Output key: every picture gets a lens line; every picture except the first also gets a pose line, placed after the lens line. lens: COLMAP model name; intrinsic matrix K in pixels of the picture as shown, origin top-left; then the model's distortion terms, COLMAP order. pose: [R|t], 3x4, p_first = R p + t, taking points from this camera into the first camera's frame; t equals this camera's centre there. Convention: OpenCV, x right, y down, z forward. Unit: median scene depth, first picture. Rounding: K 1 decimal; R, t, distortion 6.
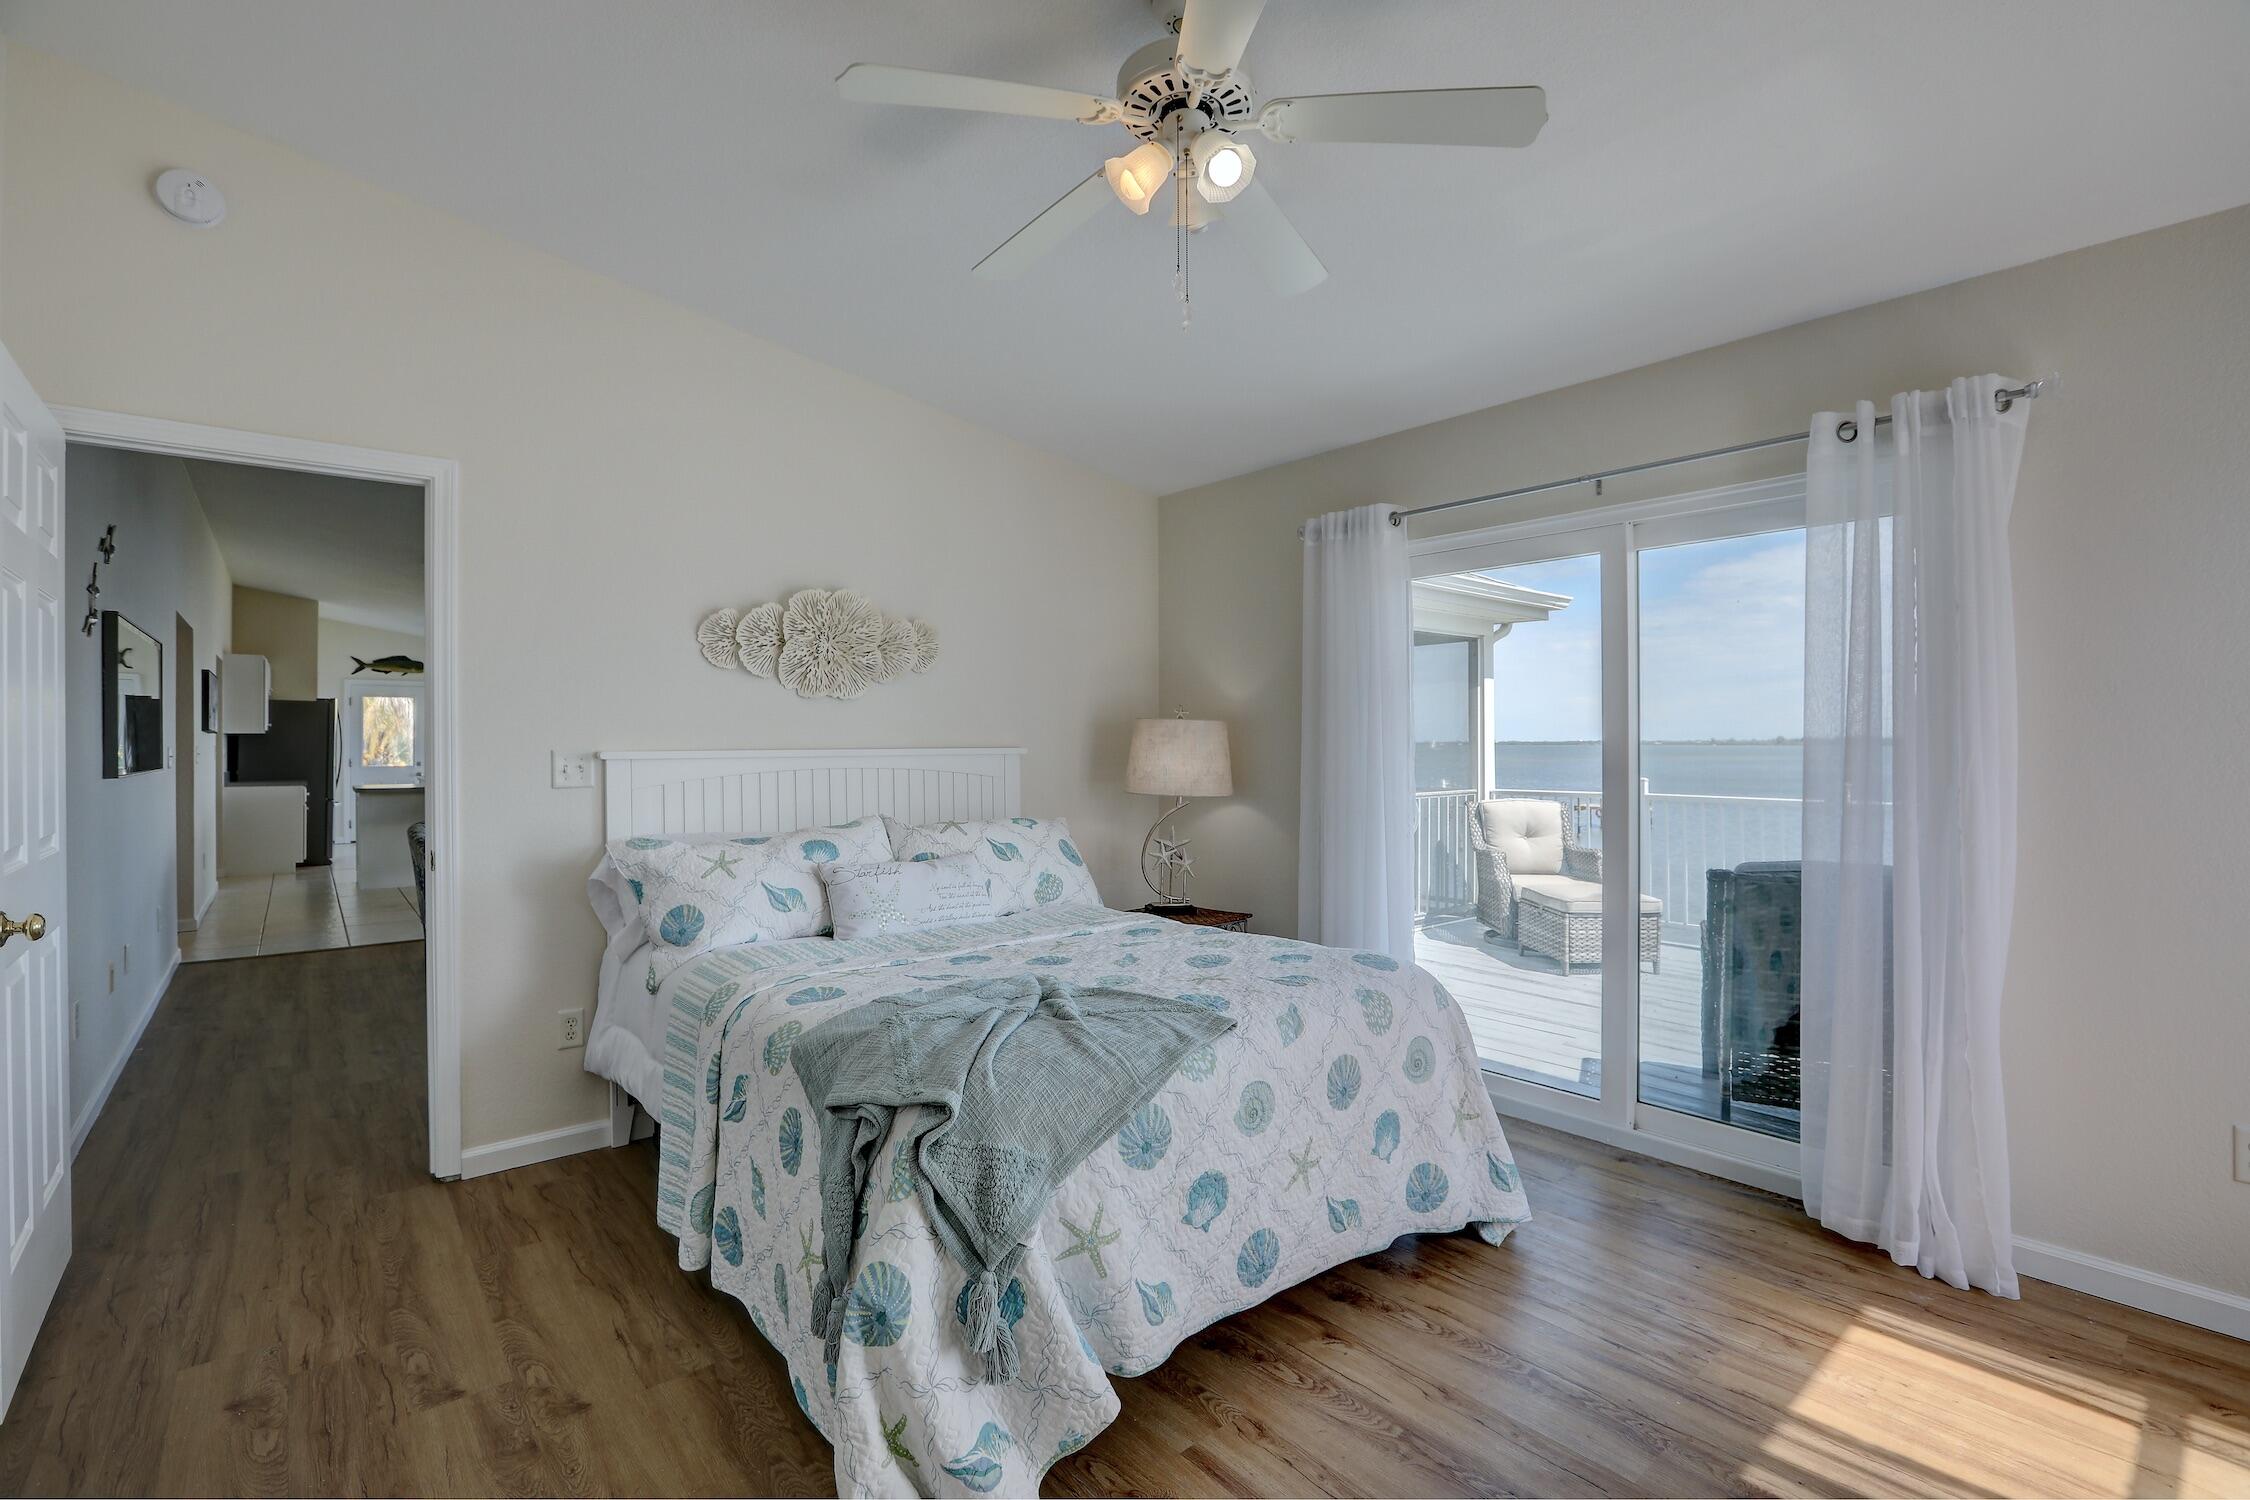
lens RADIAL K [[1027.4, 0, 1135.4], [0, 1027.4, 743.5], [0, 0, 1]] dist [-0.025250, 0.000233]
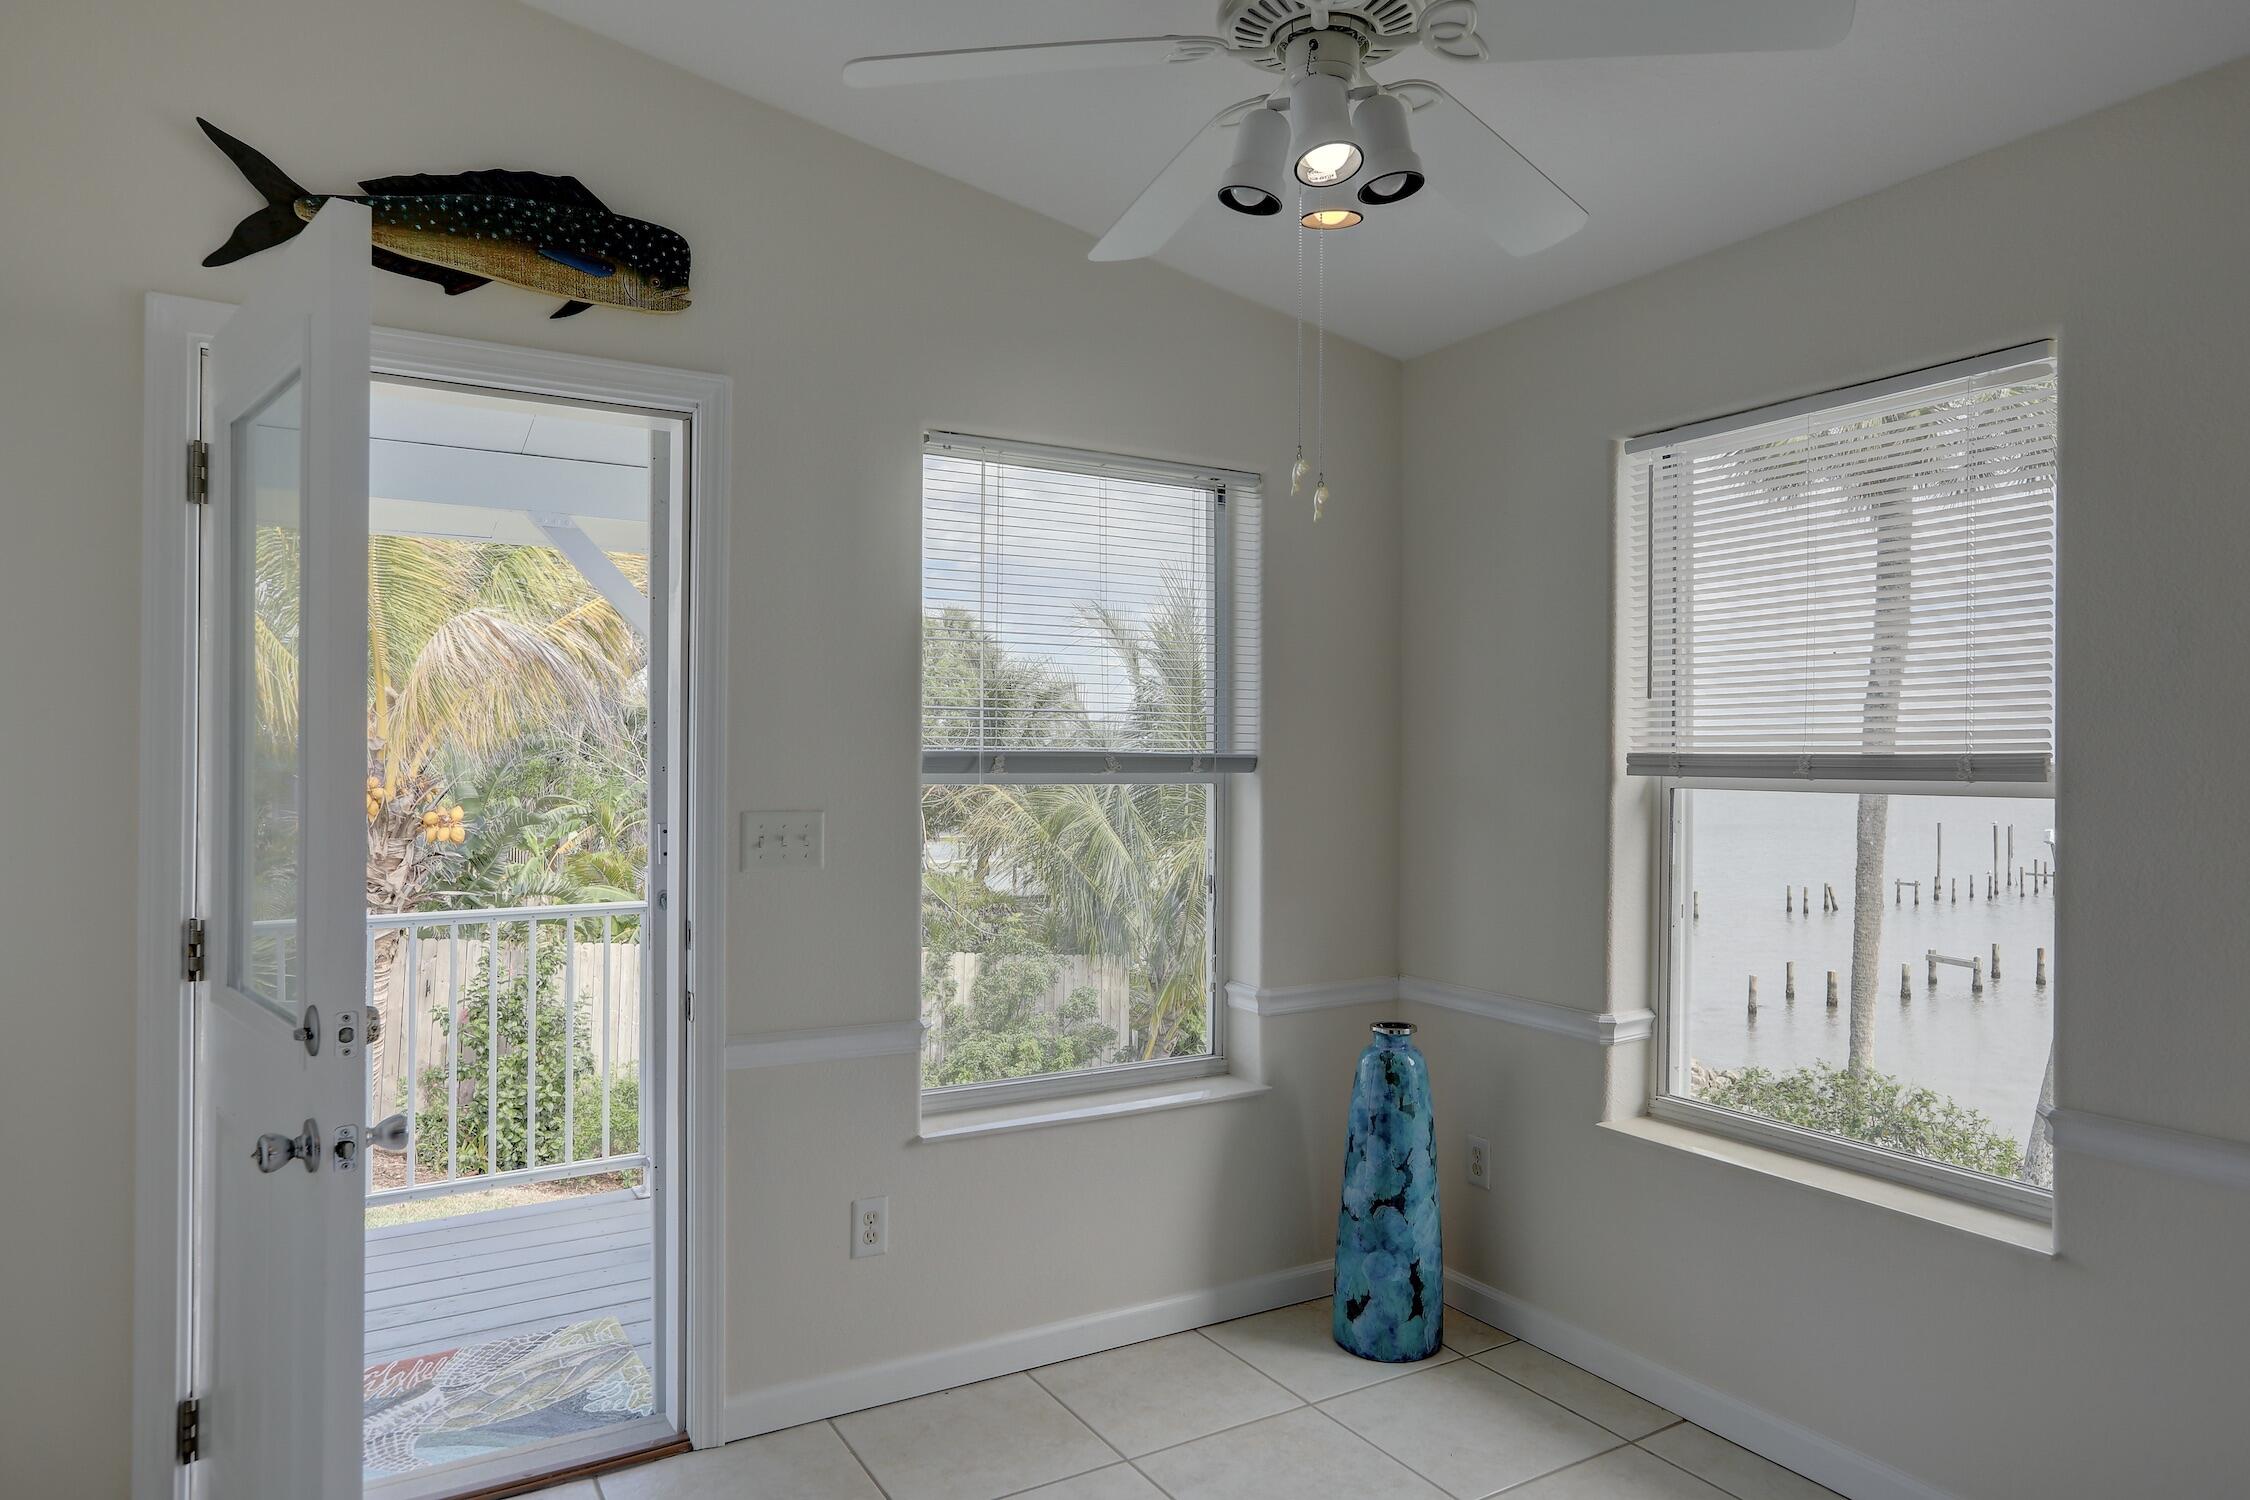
lens RADIAL K [[1366.9, 0, 1110.1], [0, 1366.9, 760.8], [0, 0, 1]] dist [-0.007073, 0.001828]
pose [[0.978002, 0.015072, -0.208051, -0.062935], [-0.013436, 0.999867, 0.009273, -0.000828], [0.208163, -0.006274, 0.978074, 0.086023]]
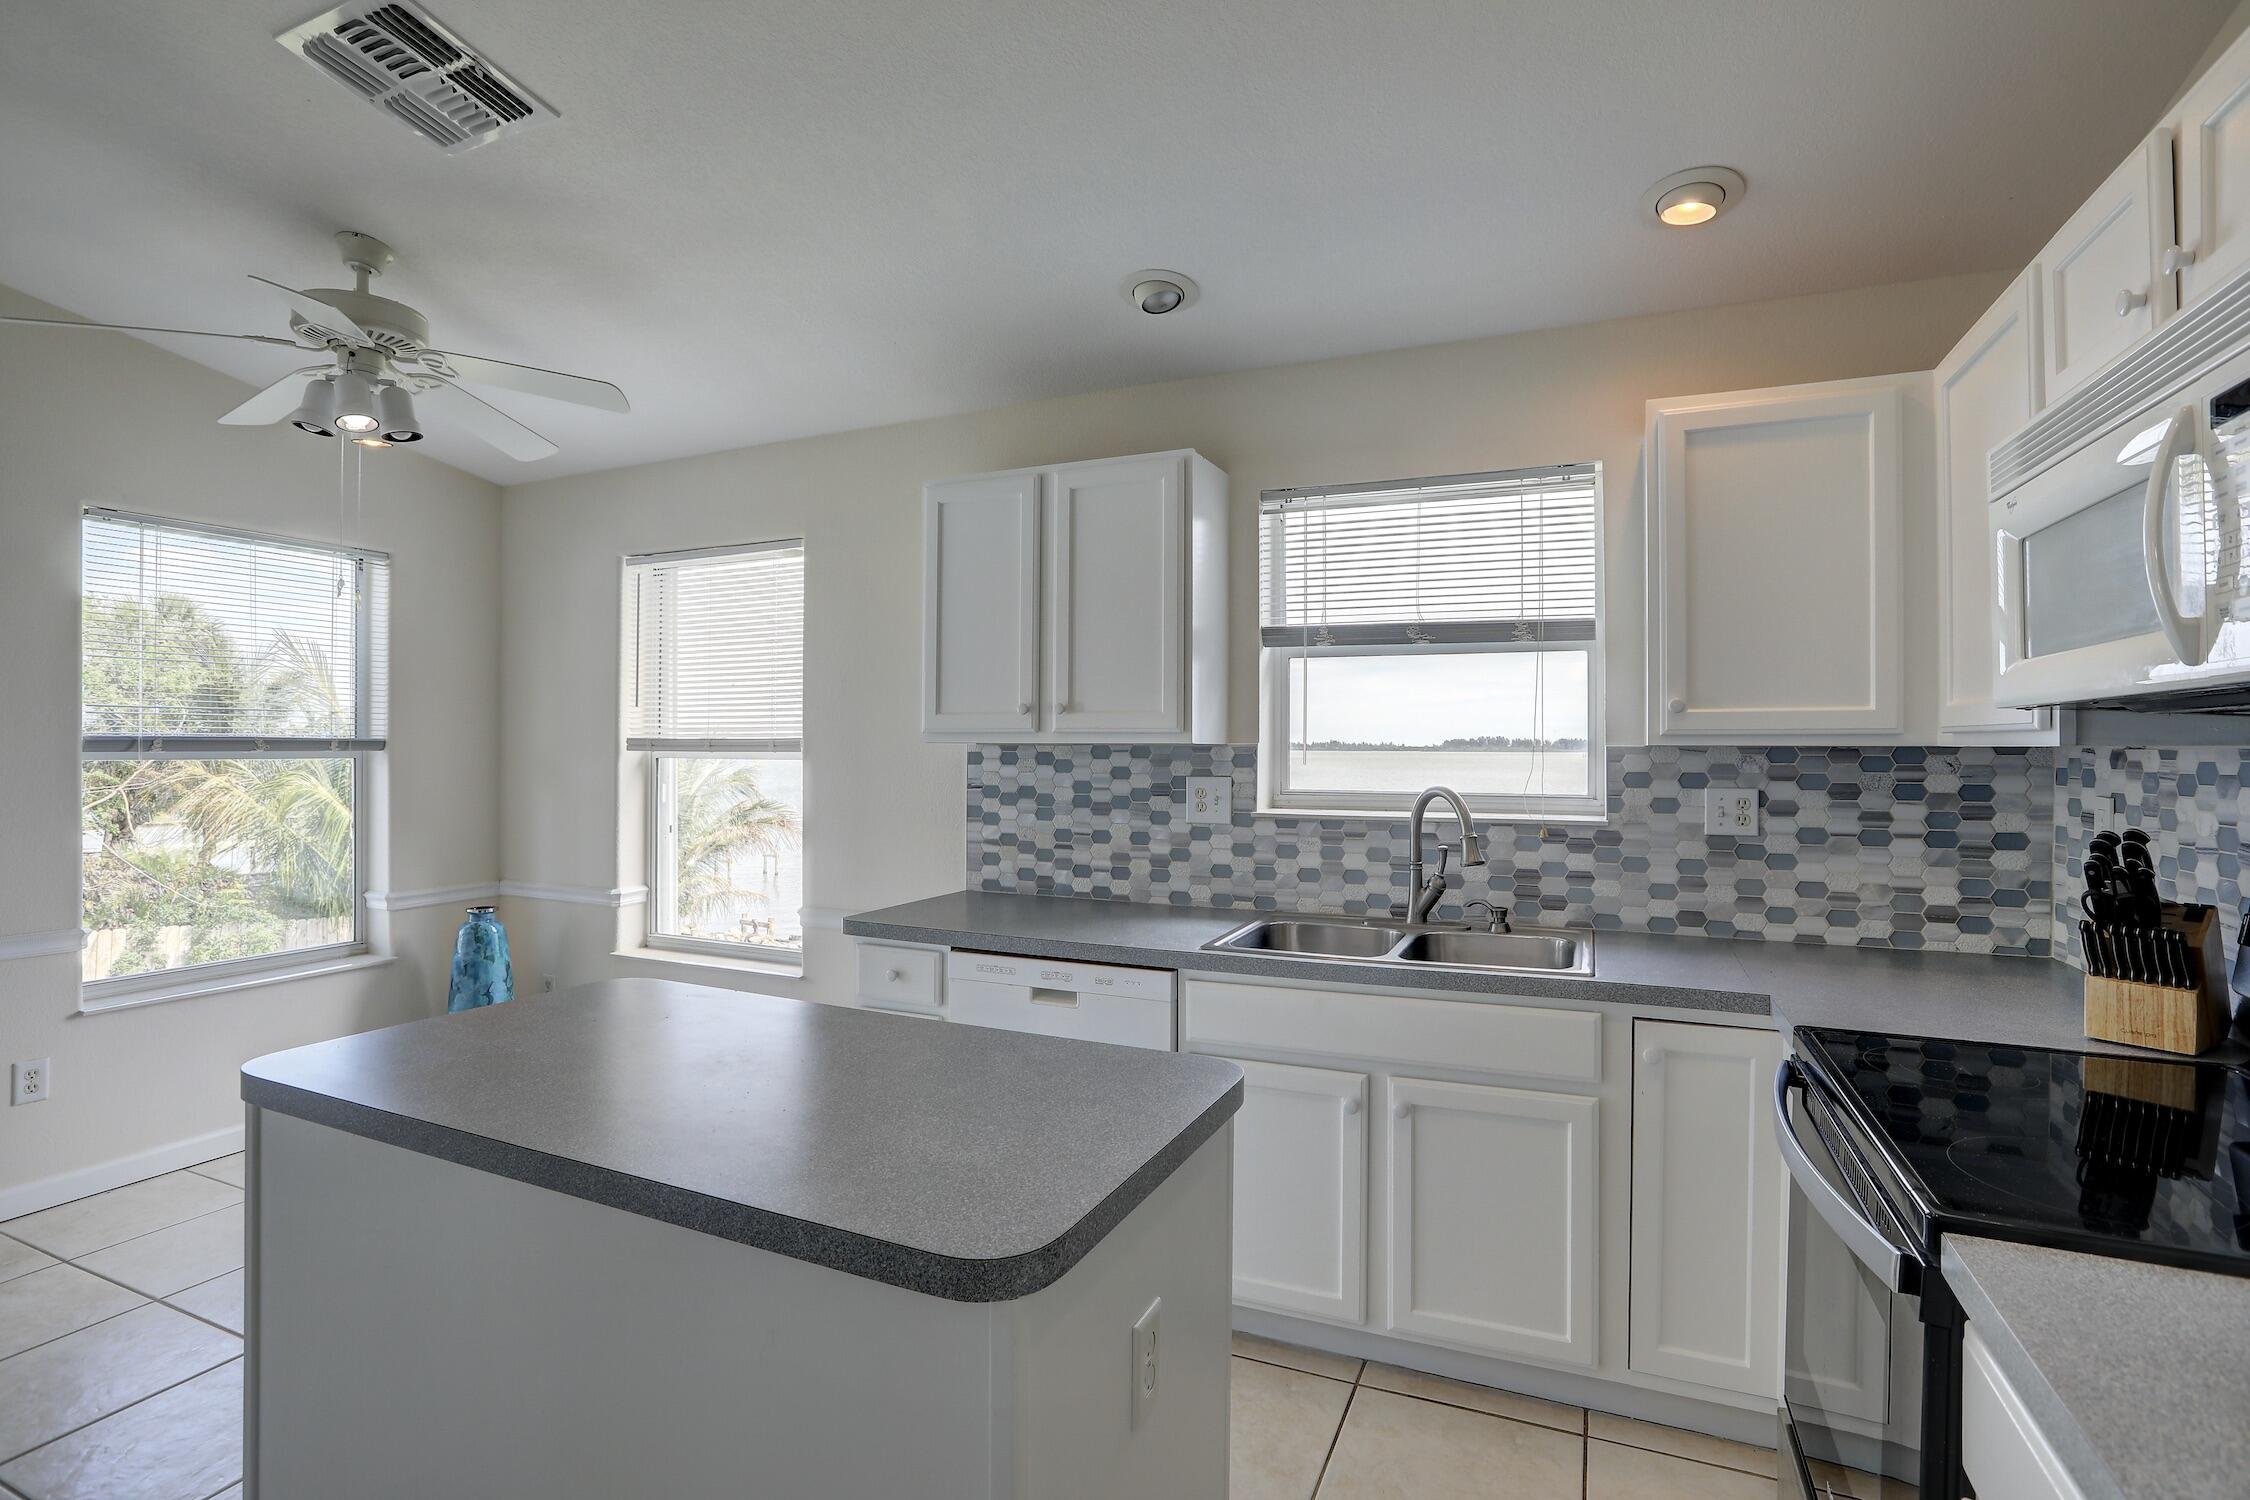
lens RADIAL K [[1118.0, 0, 1114.8], [0, 1118.0, 745.6], [0, 0, 1]] dist [-0.000588, 0.003755]
pose [[0.932621, 0.012974, 0.360624, -0.057746], [-0.014467, 0.999894, 0.001441, -0.000892], [-0.360567, -0.006562, 0.932710, 0.074674]]
